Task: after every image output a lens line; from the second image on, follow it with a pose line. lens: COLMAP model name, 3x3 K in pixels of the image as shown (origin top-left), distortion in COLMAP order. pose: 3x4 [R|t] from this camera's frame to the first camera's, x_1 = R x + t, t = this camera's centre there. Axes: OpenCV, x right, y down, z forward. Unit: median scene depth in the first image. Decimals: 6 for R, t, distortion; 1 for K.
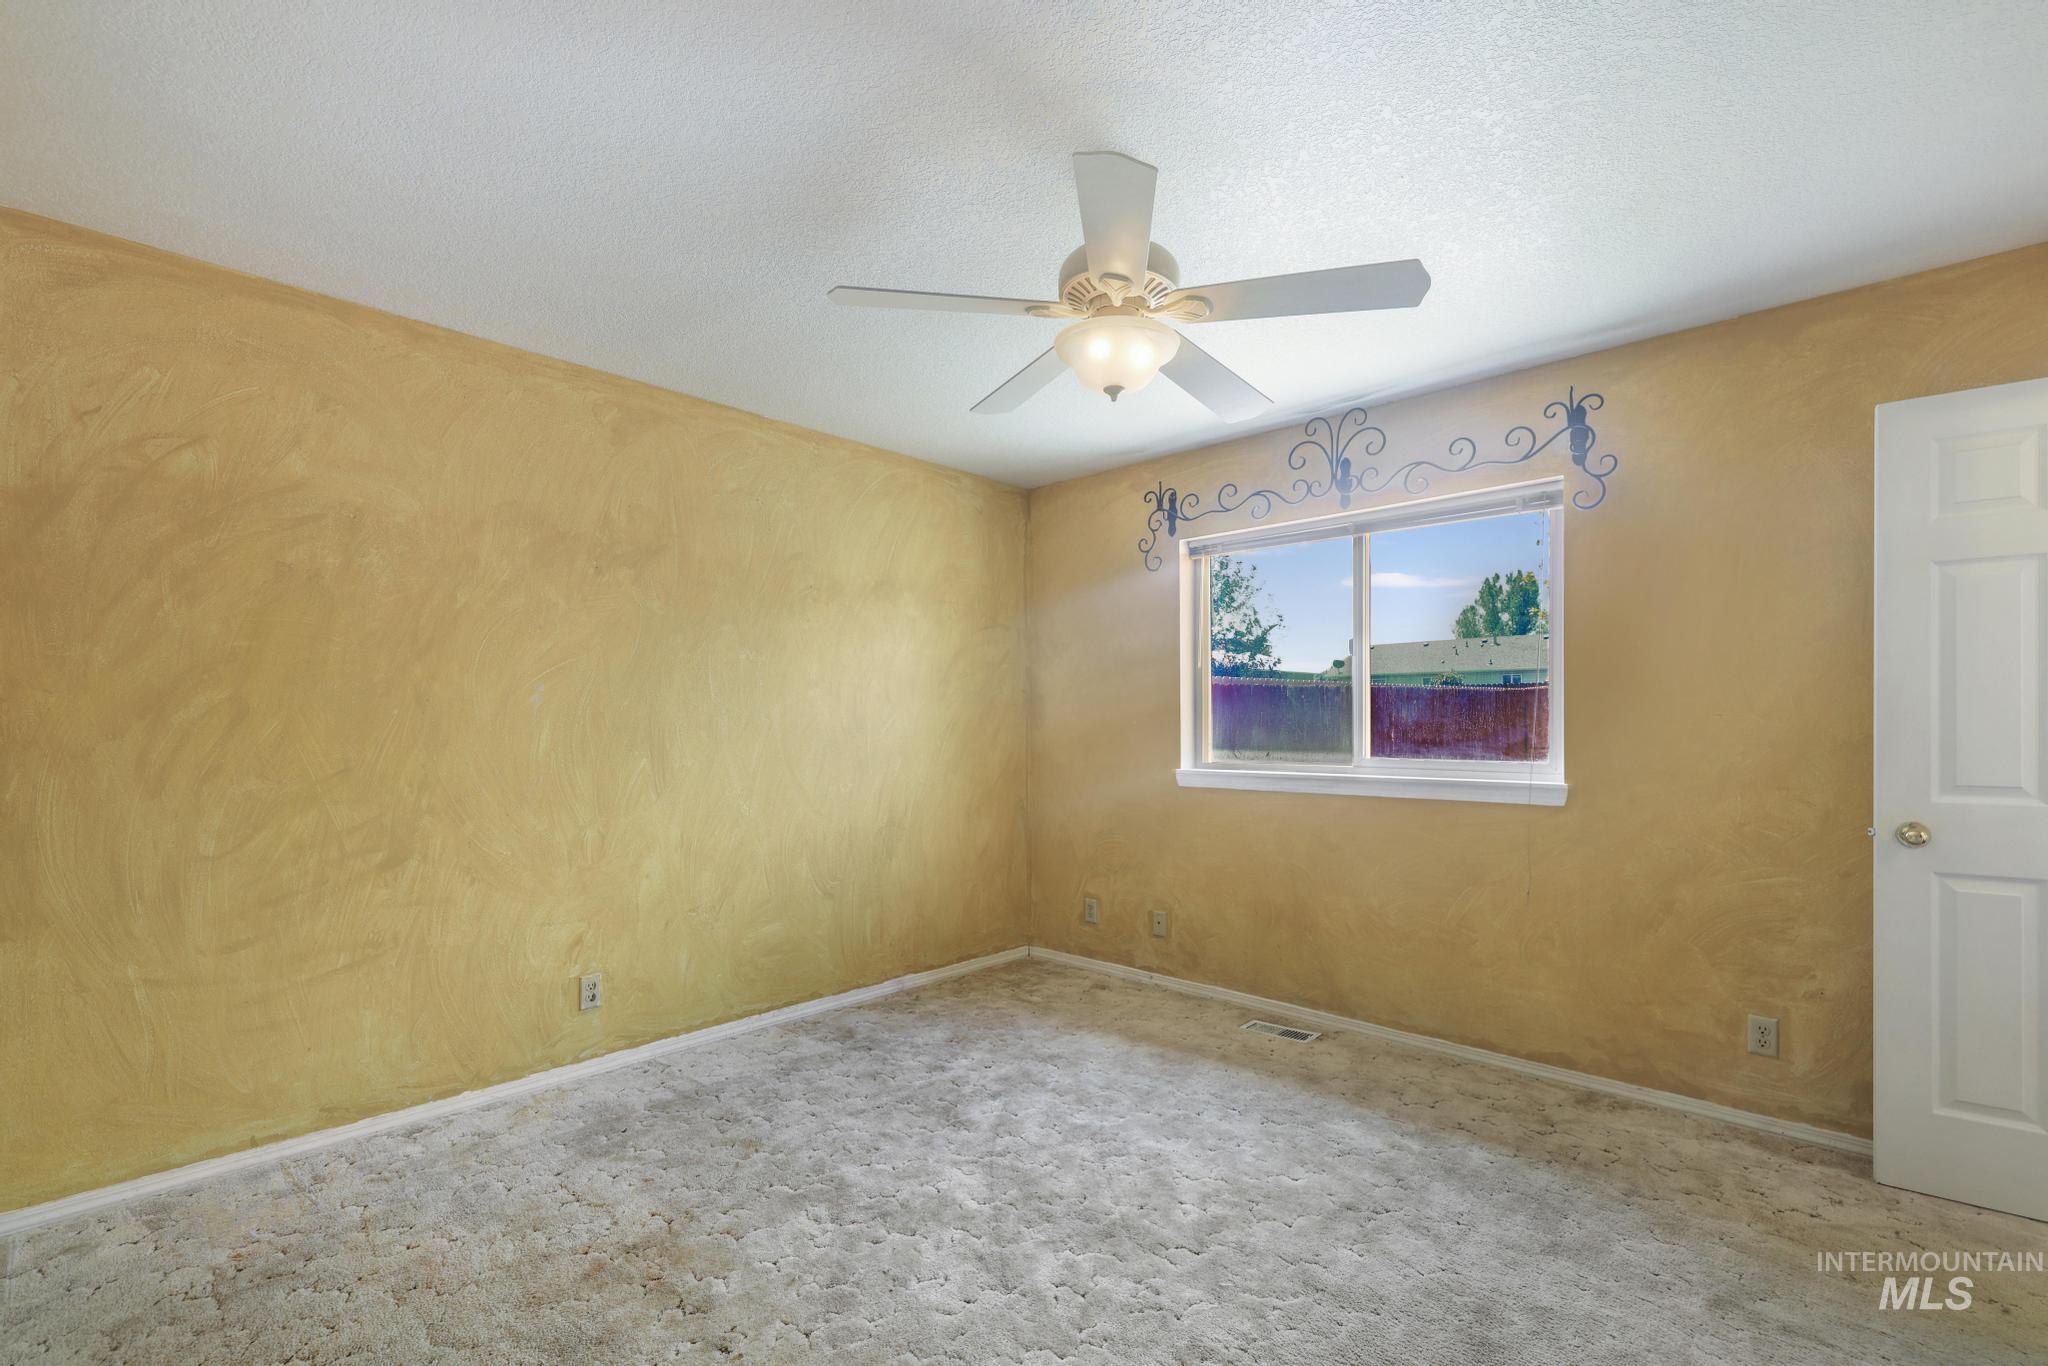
lens RADIAL K [[876.6, 0, 1019.9], [0, 876.6, 728.9], [0, 0, 1]] dist [0.001201, -0.000269]
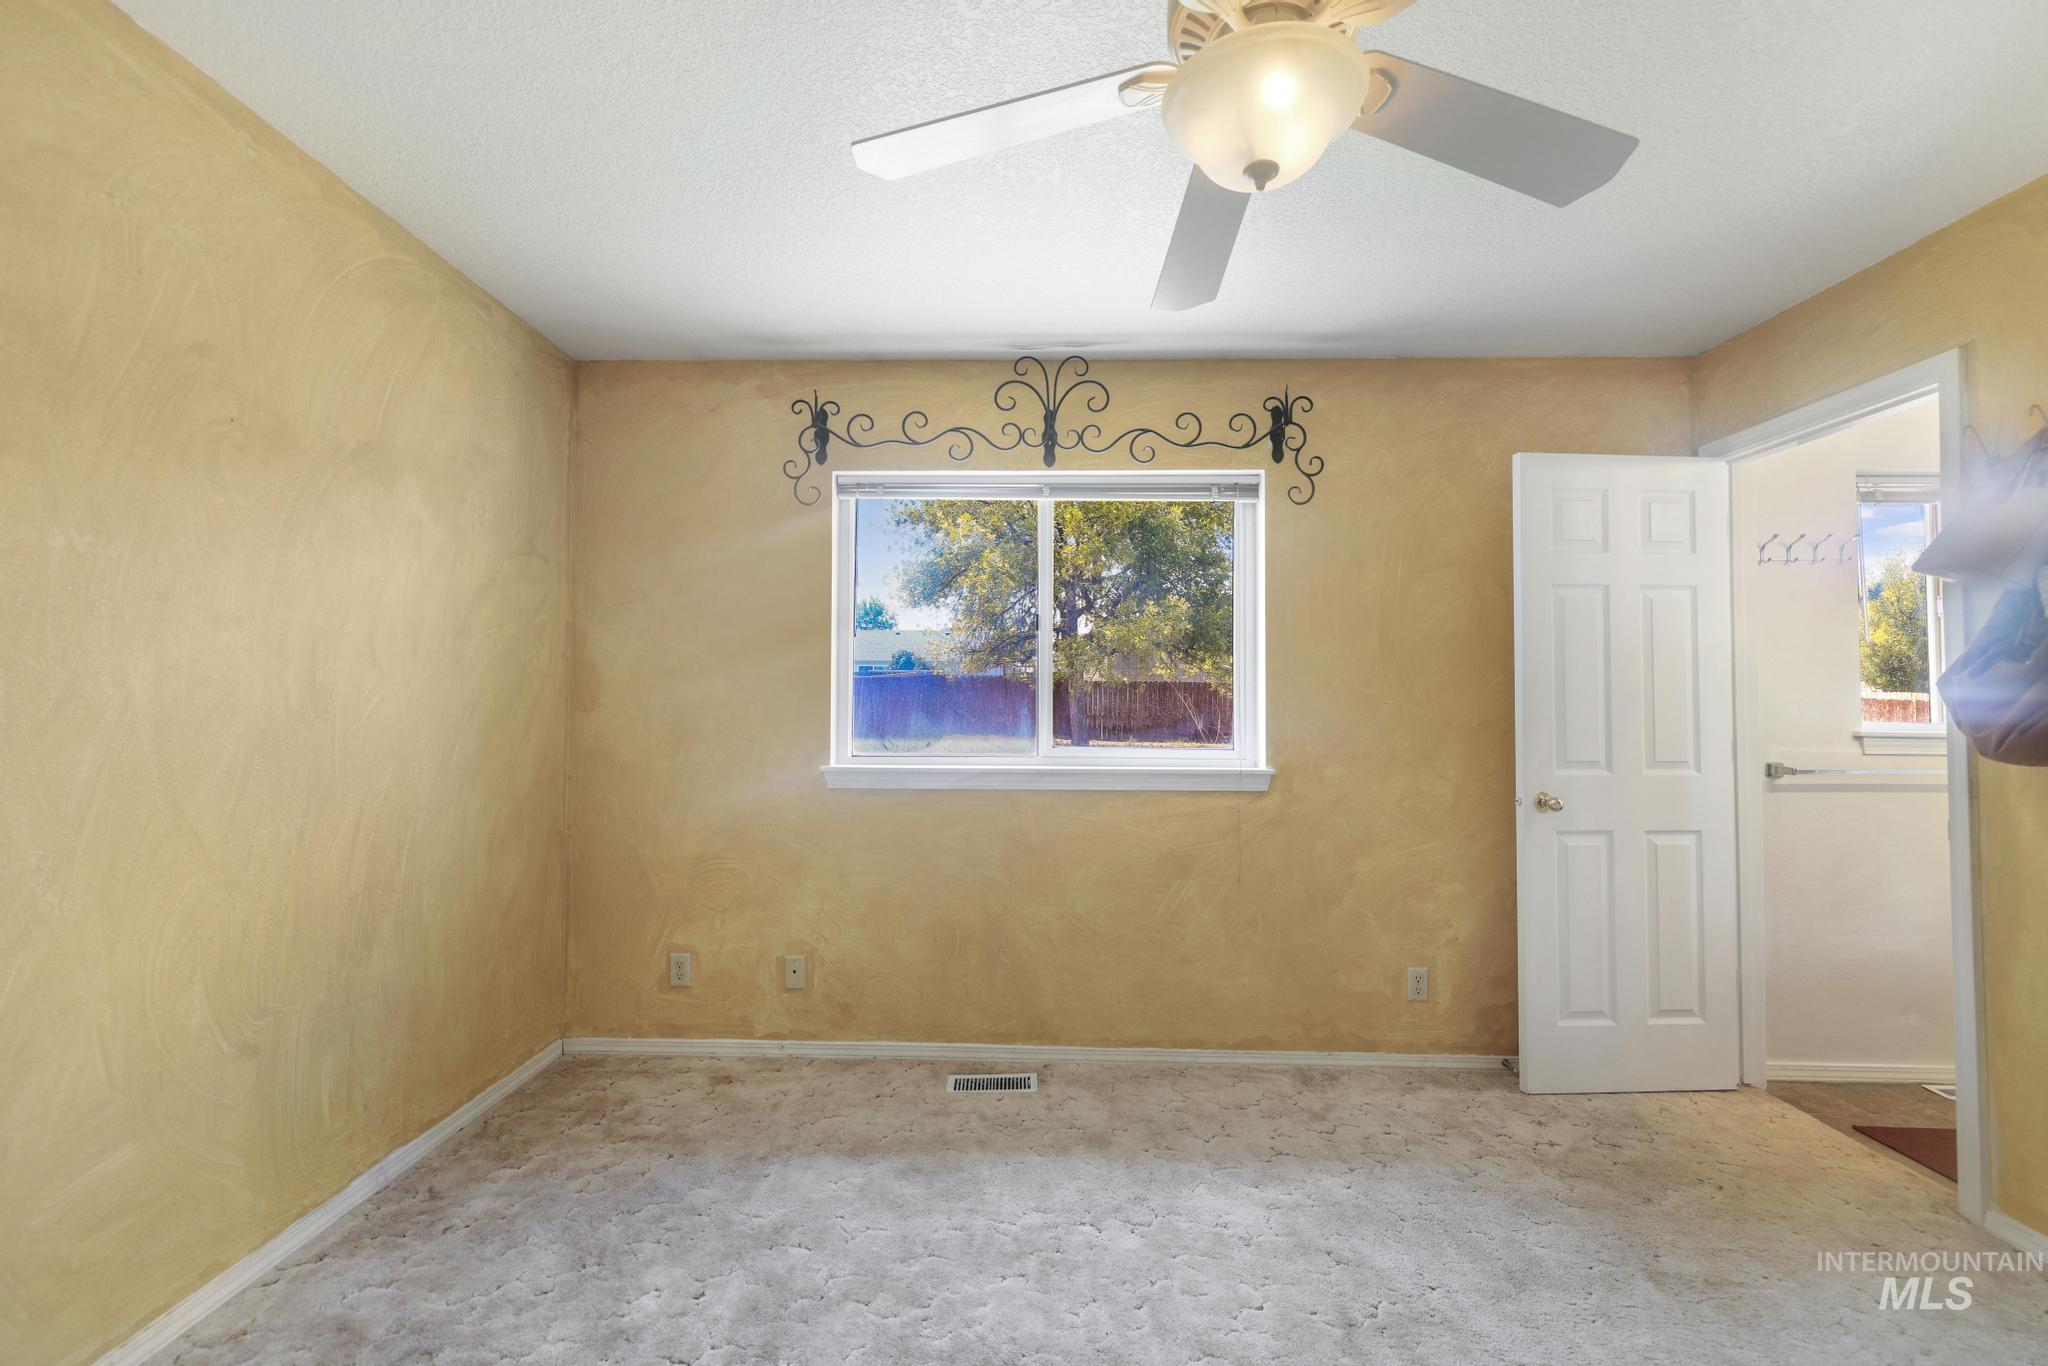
lens RADIAL K [[876.6, 0, 1022.9], [0, 876.6, 682.6], [0, 0, 1]] dist [0.001201, -0.000269]
pose [[0.753514, 0.025896, 0.656922, -0.233755], [-0.004467, 0.999403, -0.034272, -0.001238], [-0.657417, 0.022889, 0.753180, 0.360977]]
